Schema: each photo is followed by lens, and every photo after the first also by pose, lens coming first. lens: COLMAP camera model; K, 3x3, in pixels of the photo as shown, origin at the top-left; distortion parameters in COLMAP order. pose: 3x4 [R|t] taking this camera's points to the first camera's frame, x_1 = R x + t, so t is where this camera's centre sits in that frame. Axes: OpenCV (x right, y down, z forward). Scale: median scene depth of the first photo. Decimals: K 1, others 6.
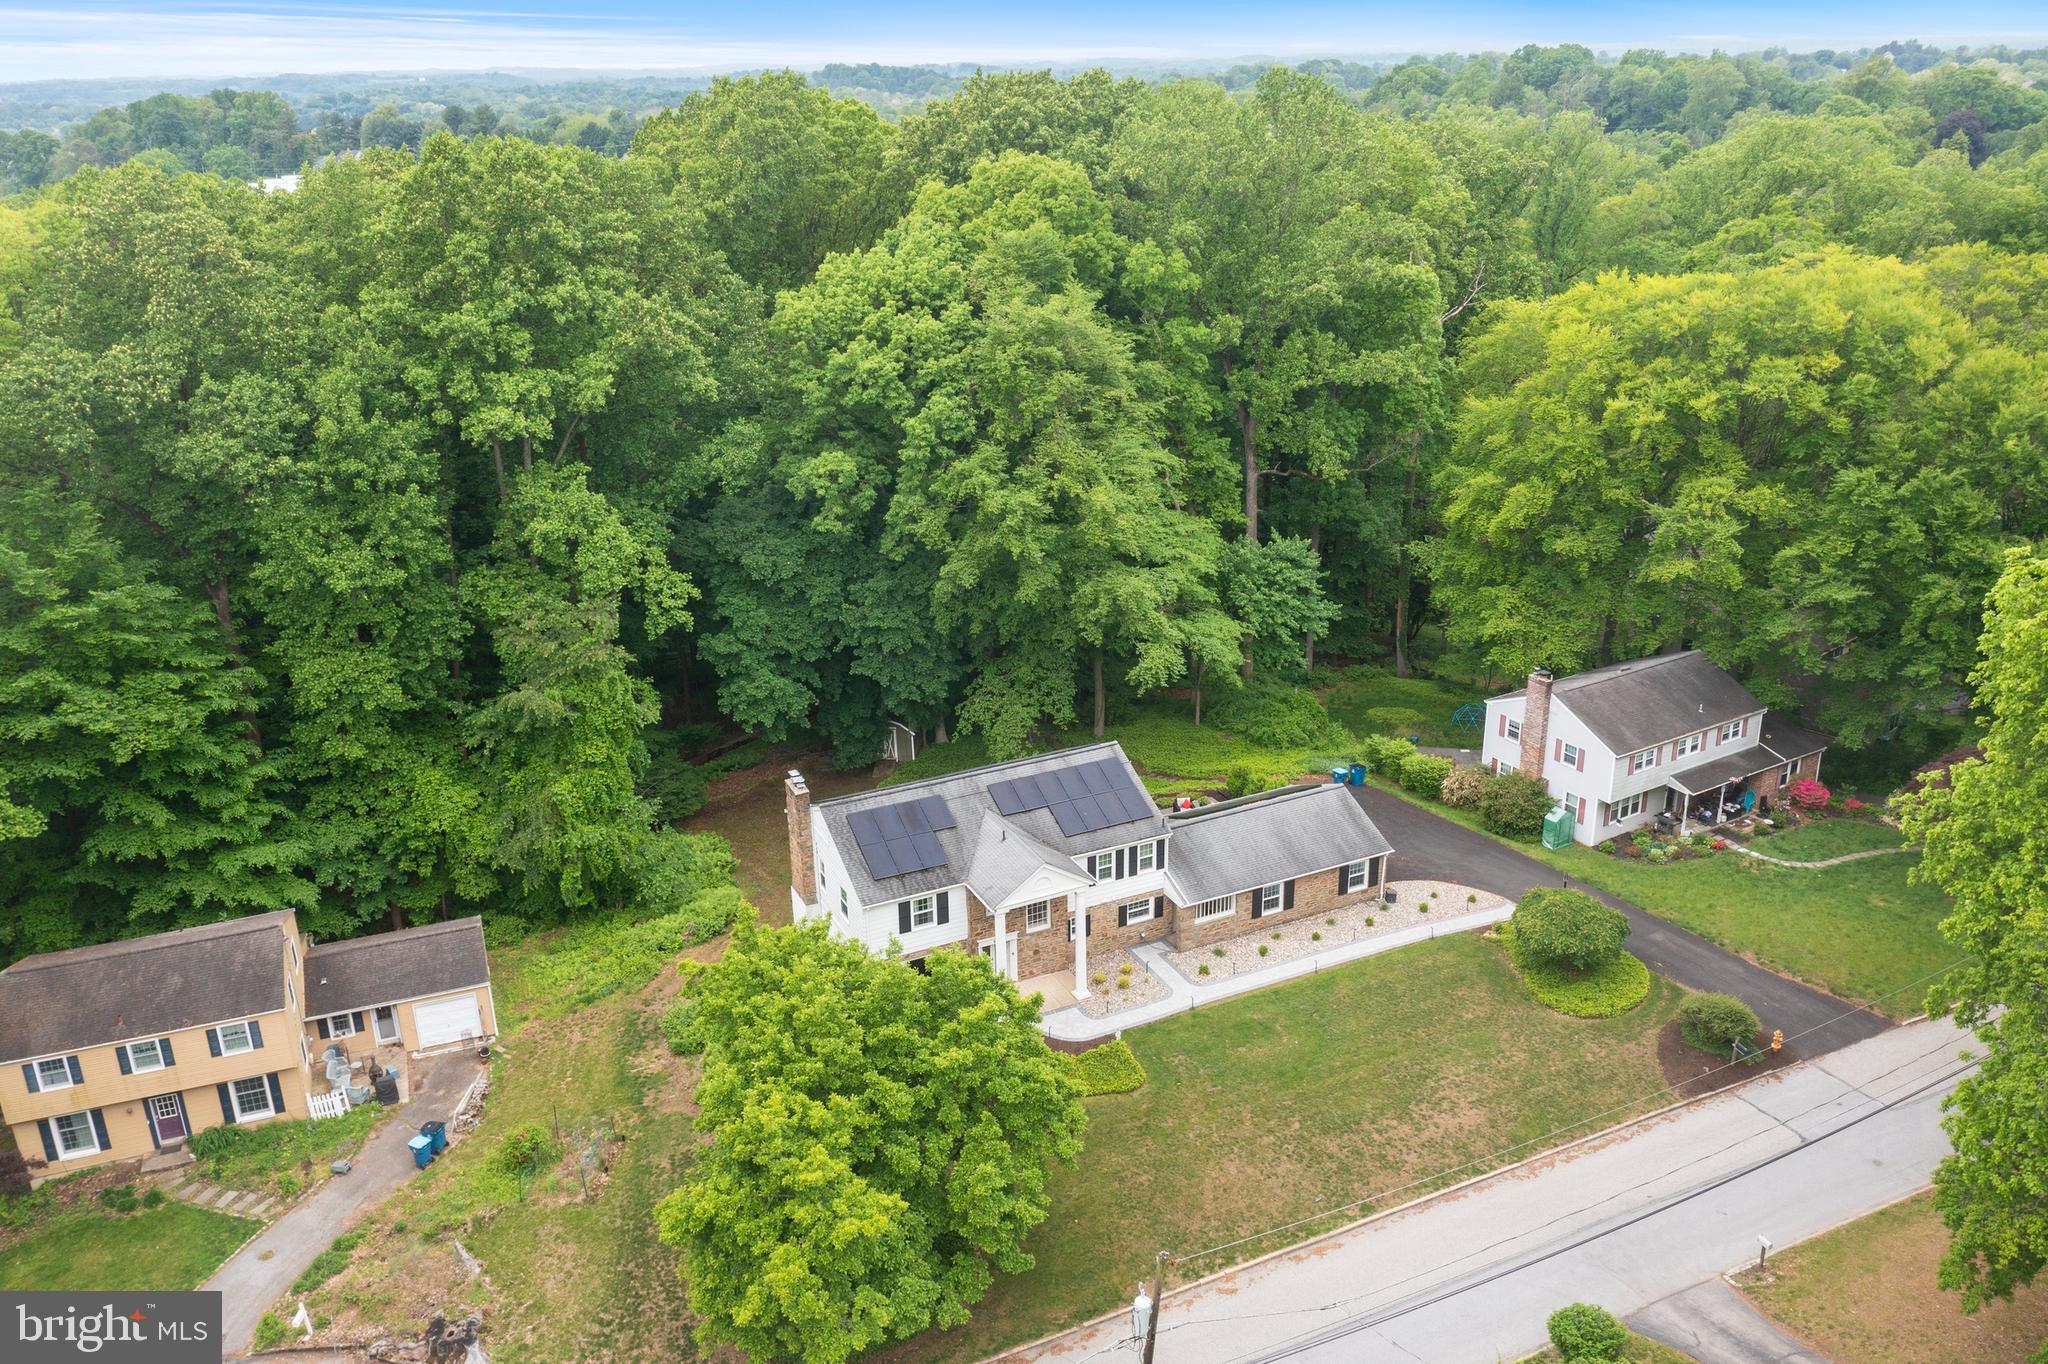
lens RADIAL K [[1611.2, 0, 1024.0], [0, 1611.2, 682.0], [0, 0, 1]] dist [-0.006584, 0.001079]
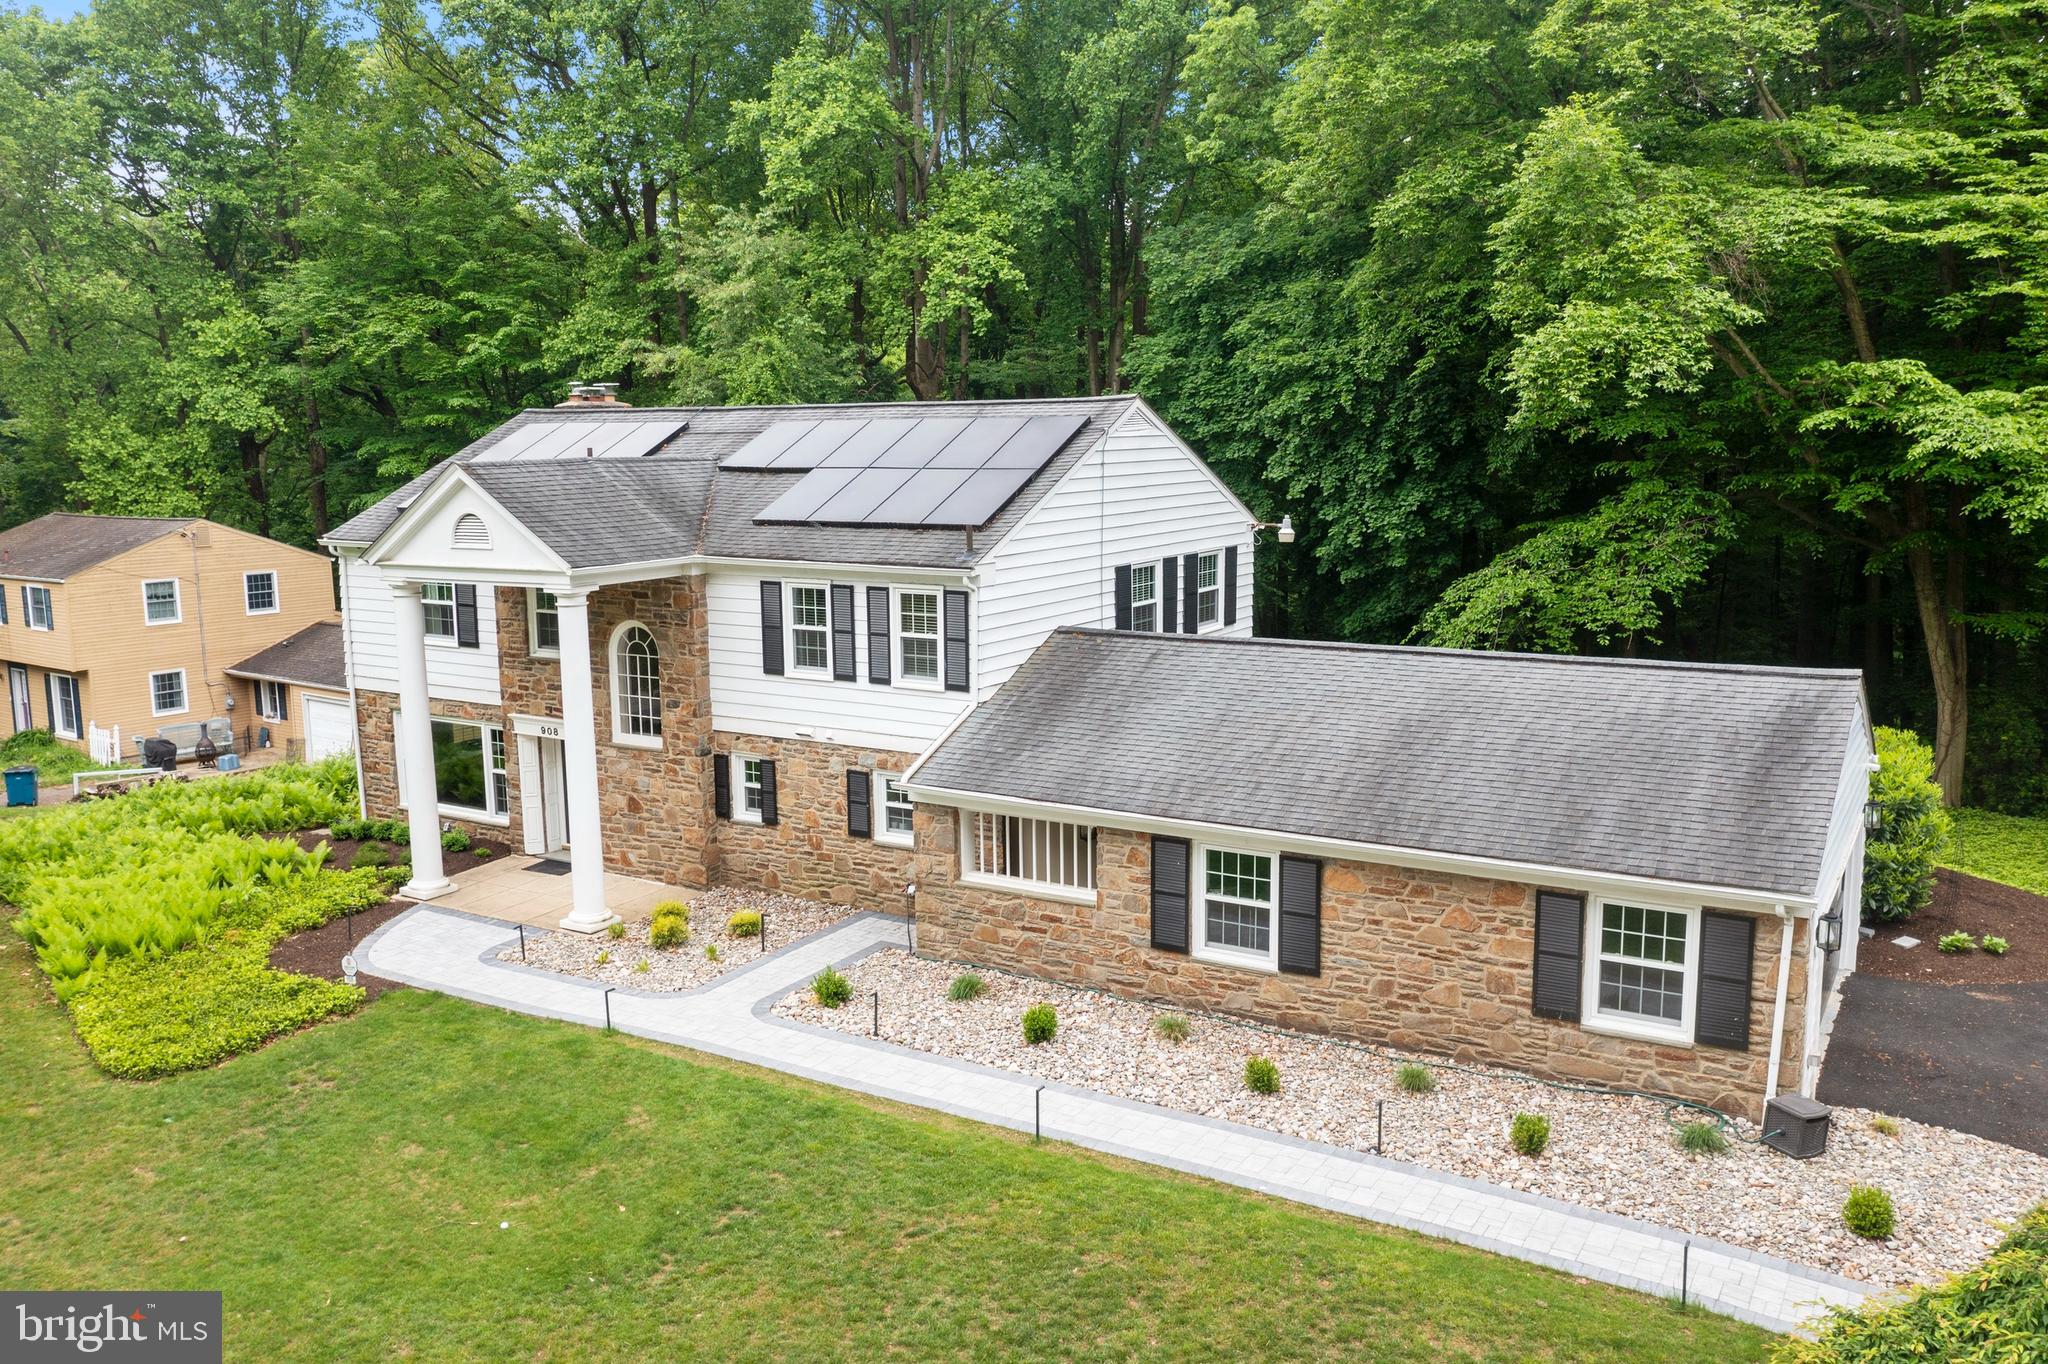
lens RADIAL K [[1613.9, 0, 1024.0], [0, 1613.9, 682.0], [0, 0, 1]] dist [-0.002241, -0.005007]
pose [[0.545467, 0.145616, -0.825386, 0.355565], [-0.300135, 0.953420, -0.030144, 0.118318], [0.782550, 0.264170, 0.563764, 0.813309]]
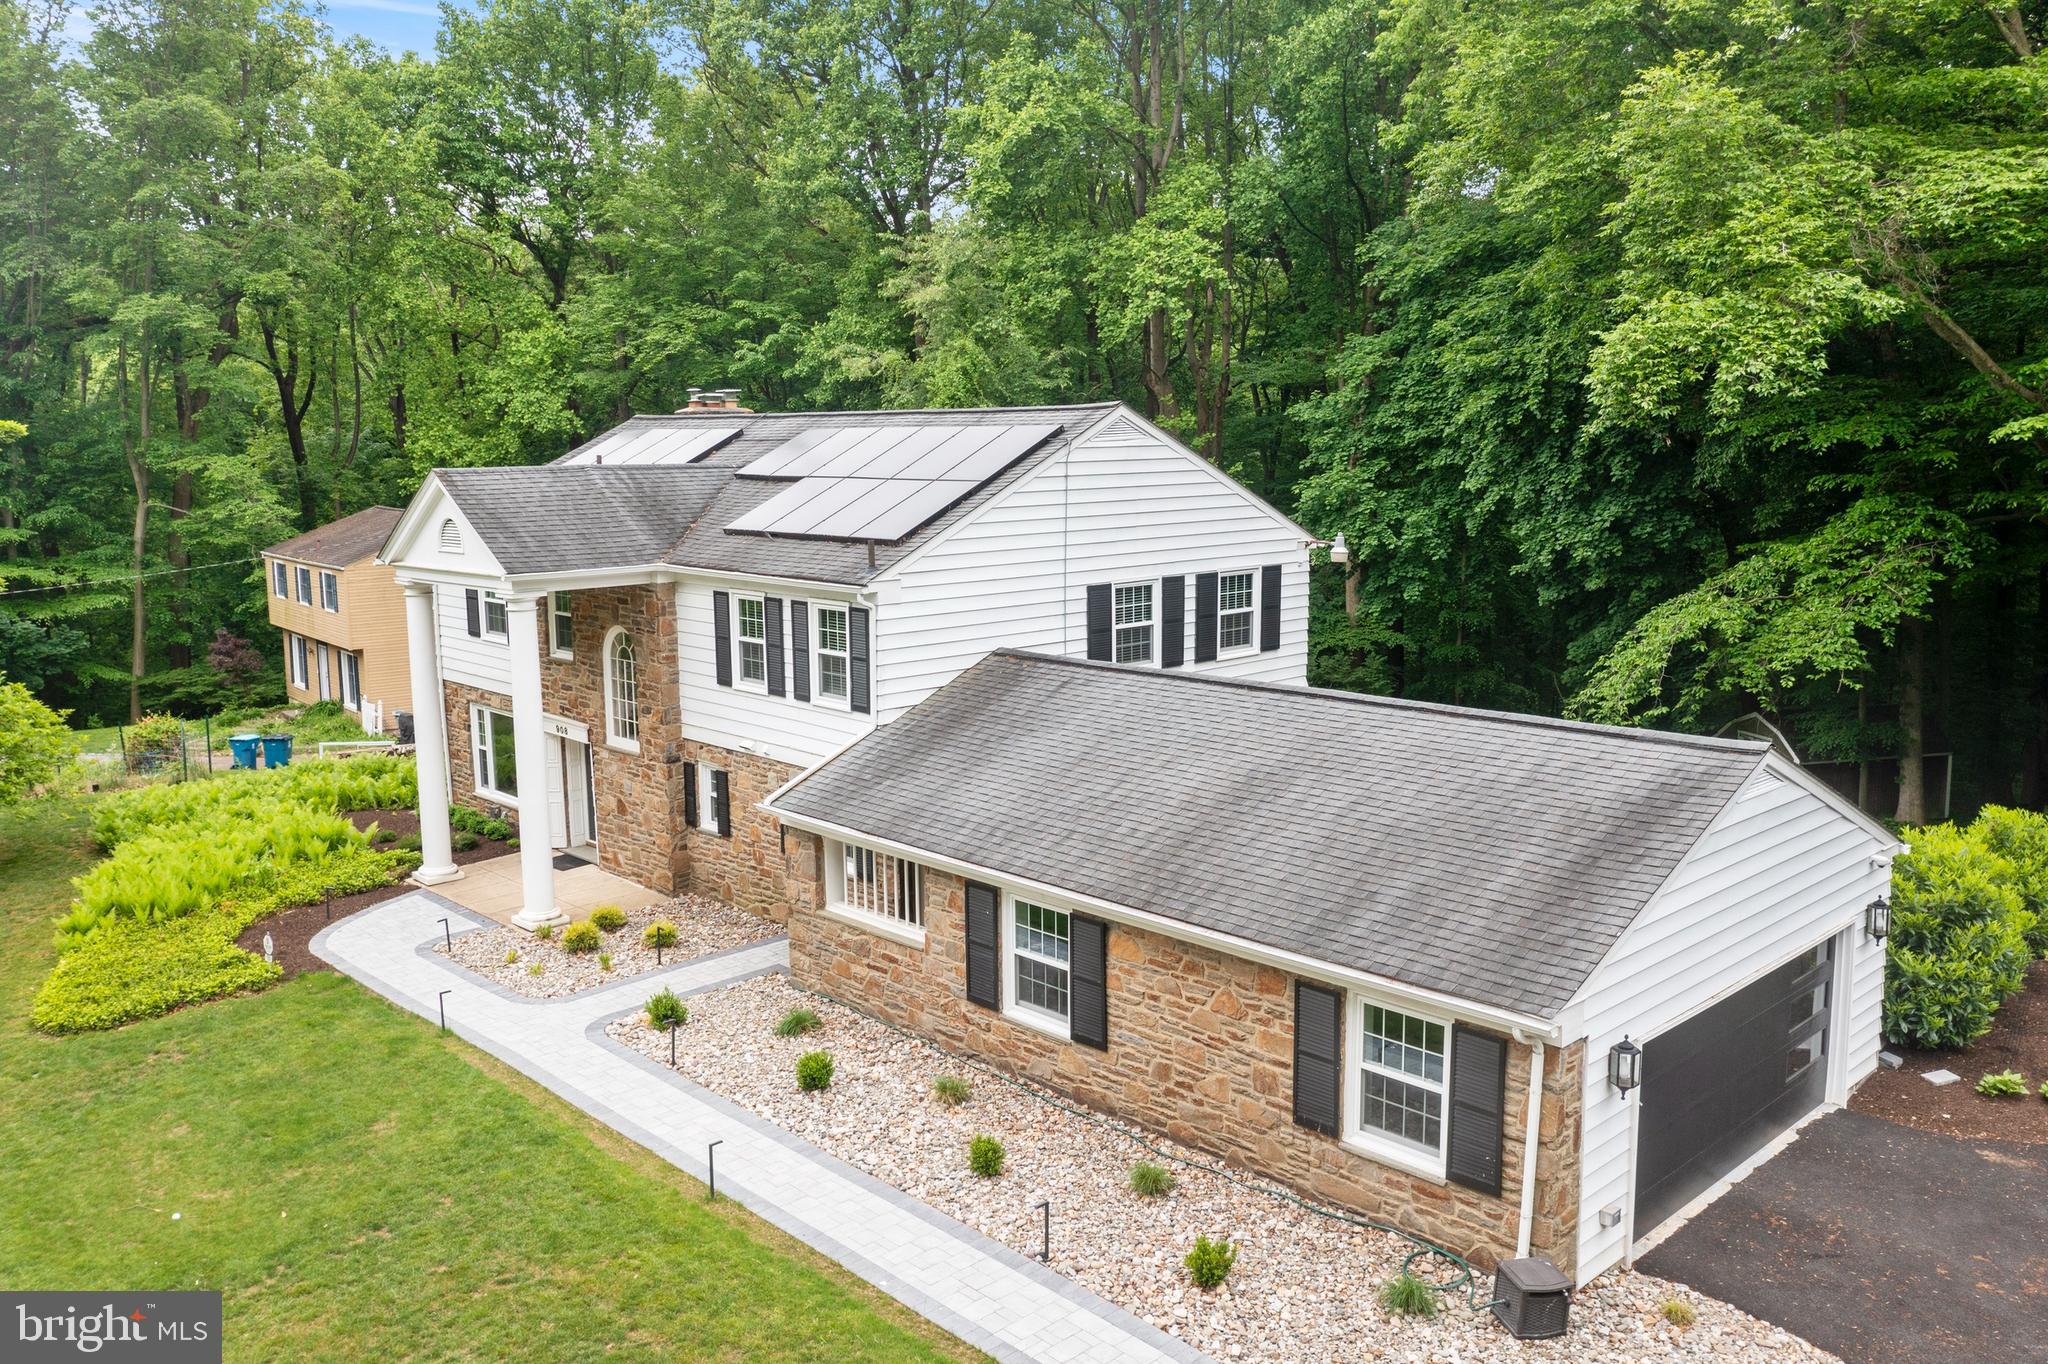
lens RADIAL K [[1611.2, 0, 1024.0], [0, 1611.2, 682.0], [0, 0, 1]] dist [-0.006584, 0.001079]
pose [[0.305440, 0.164960, -0.937814, 0.381274], [-0.337660, 0.939642, 0.055308, 0.081289], [0.890332, 0.299769, 0.342705, 0.904950]]
